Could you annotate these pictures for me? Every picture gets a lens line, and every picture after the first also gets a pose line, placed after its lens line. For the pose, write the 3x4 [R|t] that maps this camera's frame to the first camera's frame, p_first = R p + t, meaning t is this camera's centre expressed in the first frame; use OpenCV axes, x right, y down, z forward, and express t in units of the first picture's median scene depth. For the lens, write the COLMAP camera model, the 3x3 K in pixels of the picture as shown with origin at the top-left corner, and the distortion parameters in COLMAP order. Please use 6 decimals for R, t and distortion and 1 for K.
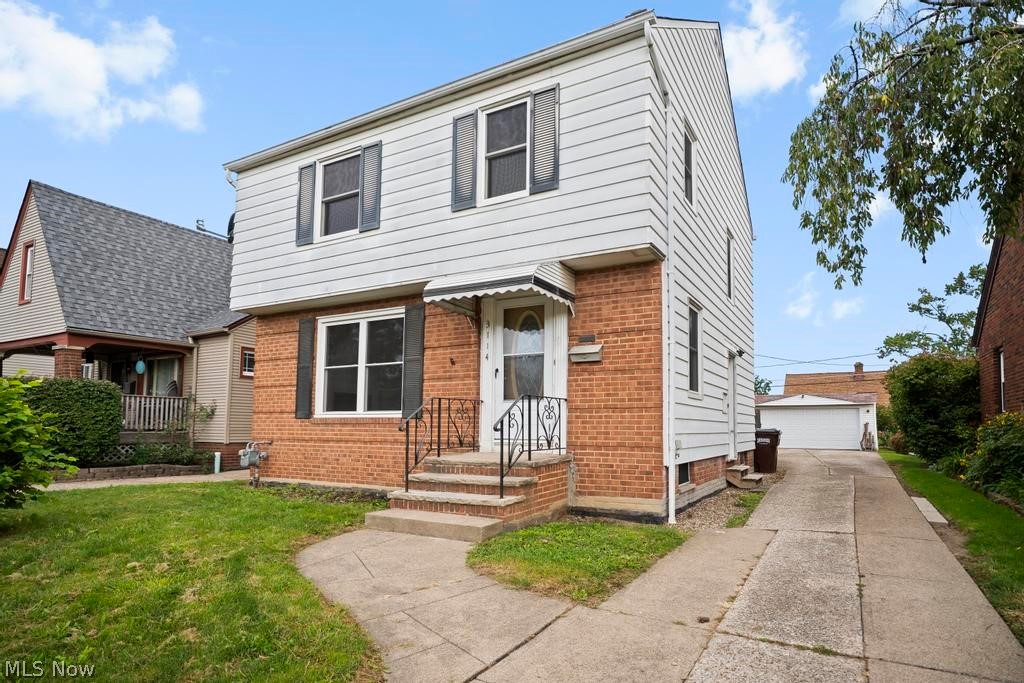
lens RADIAL K [[578.6, 0, 511.1], [0, 578.6, 387.5], [0, 0, 1]] dist [0.002629, 0.000606]
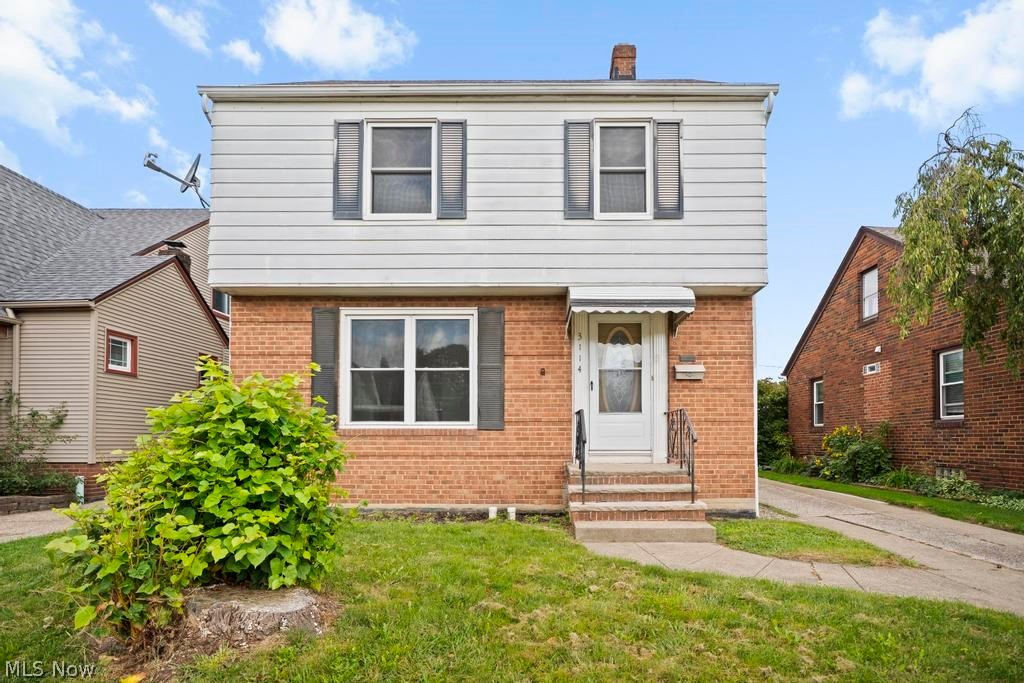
lens RADIAL K [[618.5, 0, 547.1], [0, 618.5, 424.2], [0, 0, 1]] dist [-0.005874, -0.001004]
pose [[0.863705, 0.006092, 0.503961, -0.615093], [-0.029305, 0.998842, 0.038149, 0.003362], [-0.503145, -0.047718, 0.862884, 0.094887]]
